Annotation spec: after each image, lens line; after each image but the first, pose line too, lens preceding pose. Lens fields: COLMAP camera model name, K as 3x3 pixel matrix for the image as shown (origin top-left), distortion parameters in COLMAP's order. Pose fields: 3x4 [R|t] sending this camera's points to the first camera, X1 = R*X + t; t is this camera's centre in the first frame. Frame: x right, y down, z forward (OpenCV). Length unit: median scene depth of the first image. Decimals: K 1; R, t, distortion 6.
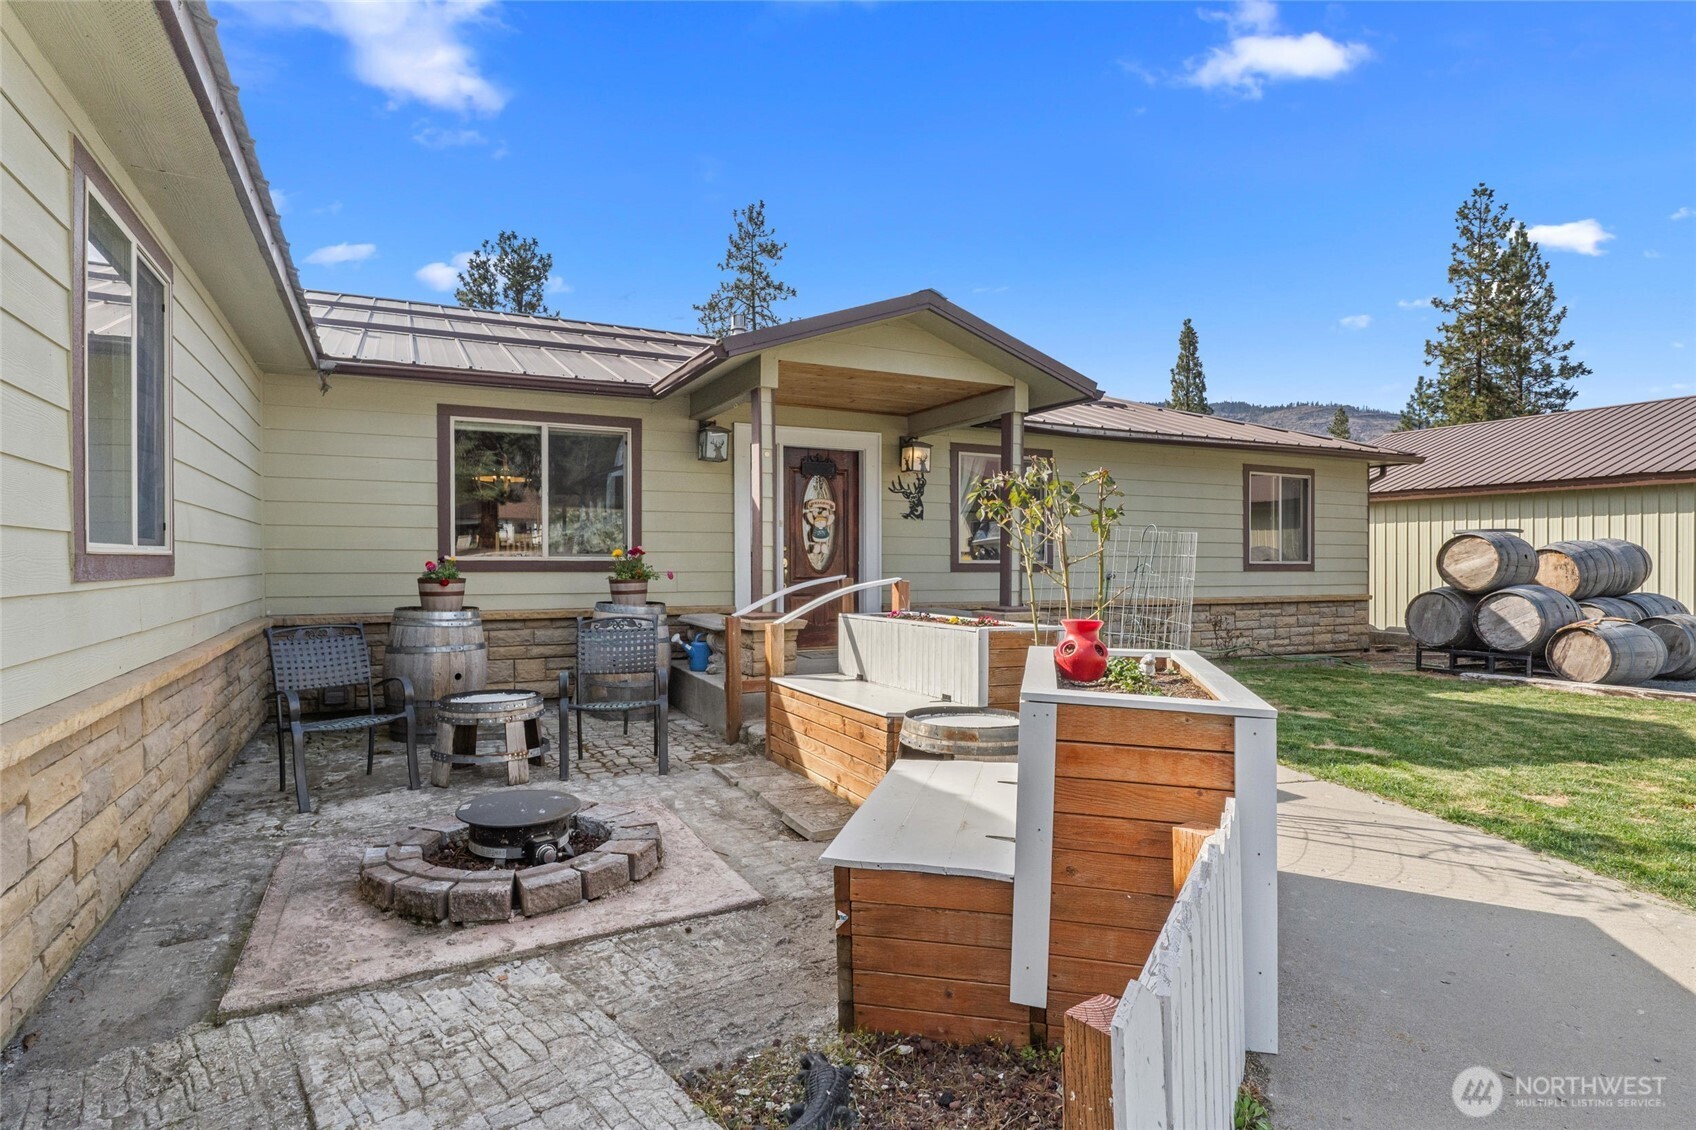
lens RADIAL K [[873.7, 0, 811.0], [0, 873.7, 577.5], [0, 0, 1]] dist [0.001598, -0.000441]
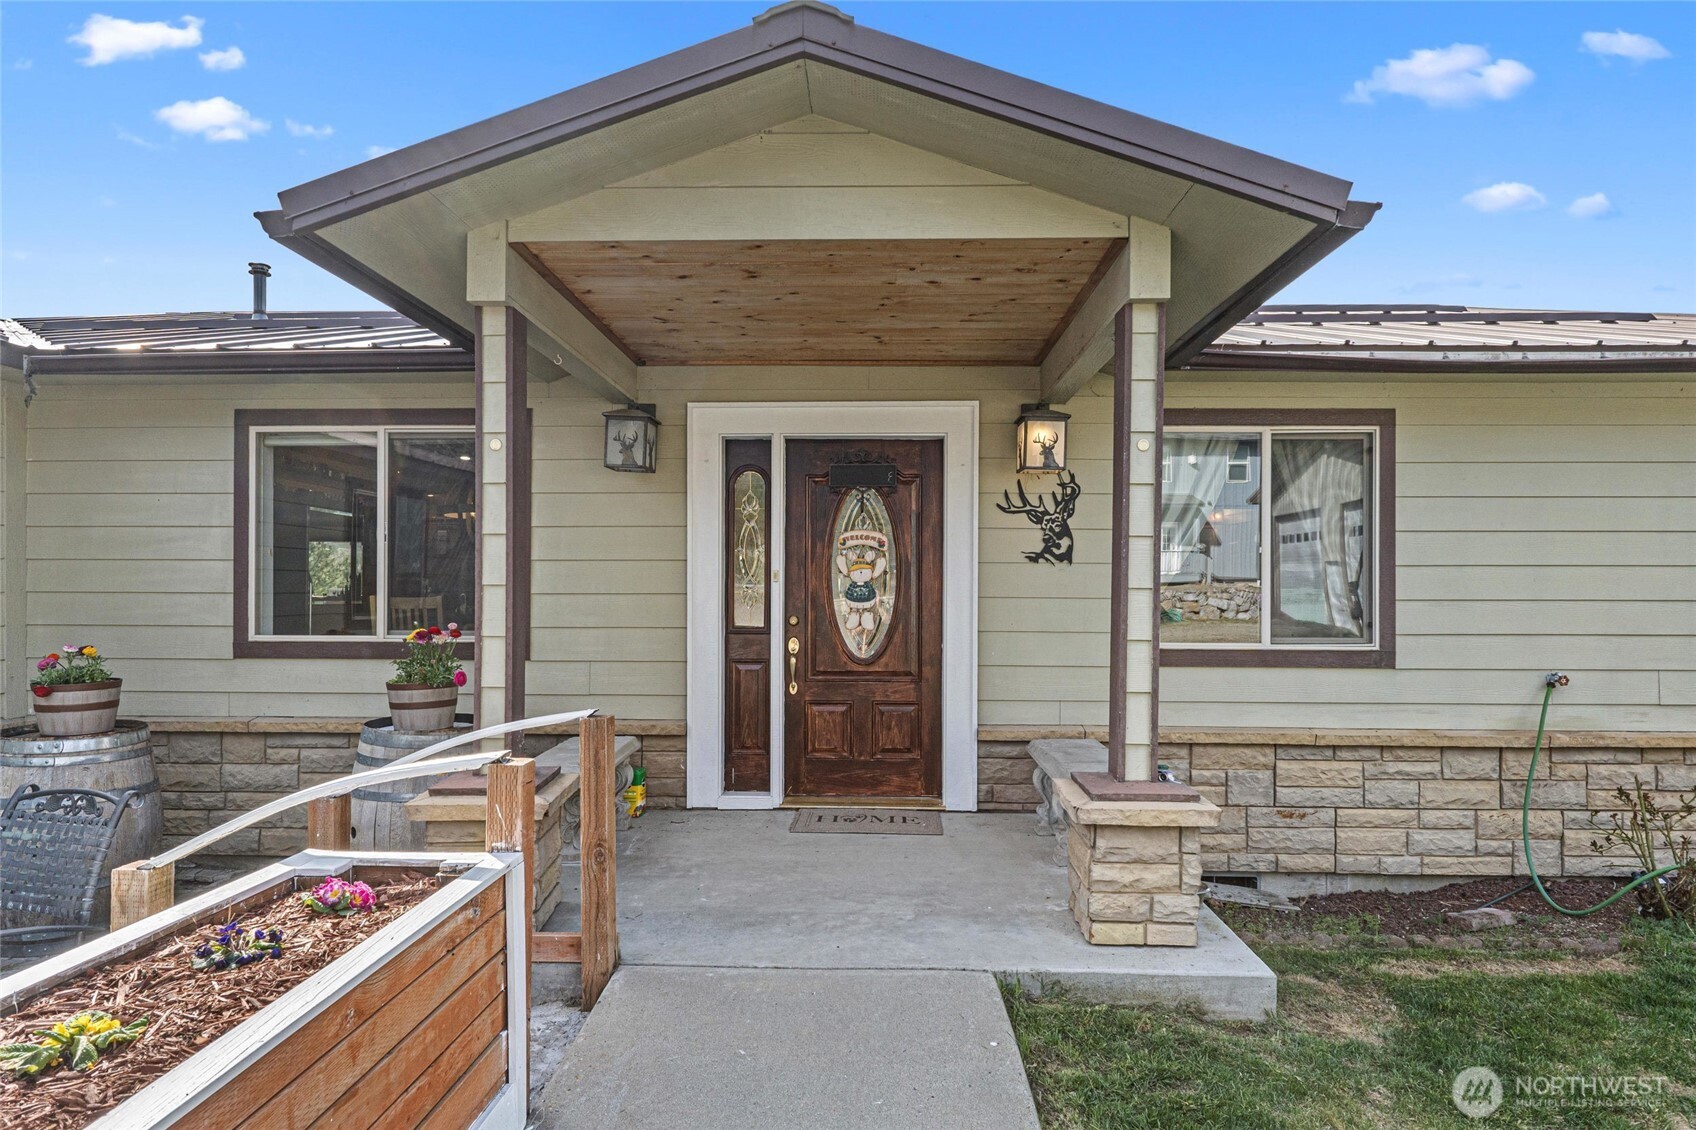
lens RADIAL K [[901.5, 0, 853.8], [0, 901.5, 610.7], [0, 0, 1]] dist [-0.002990, -0.000707]
pose [[0.894189, 0.008602, -0.447607, 0.251190], [-0.008536, 0.999961, 0.002165, -0.038685], [0.447609, 0.001885, 0.894228, 0.471287]]
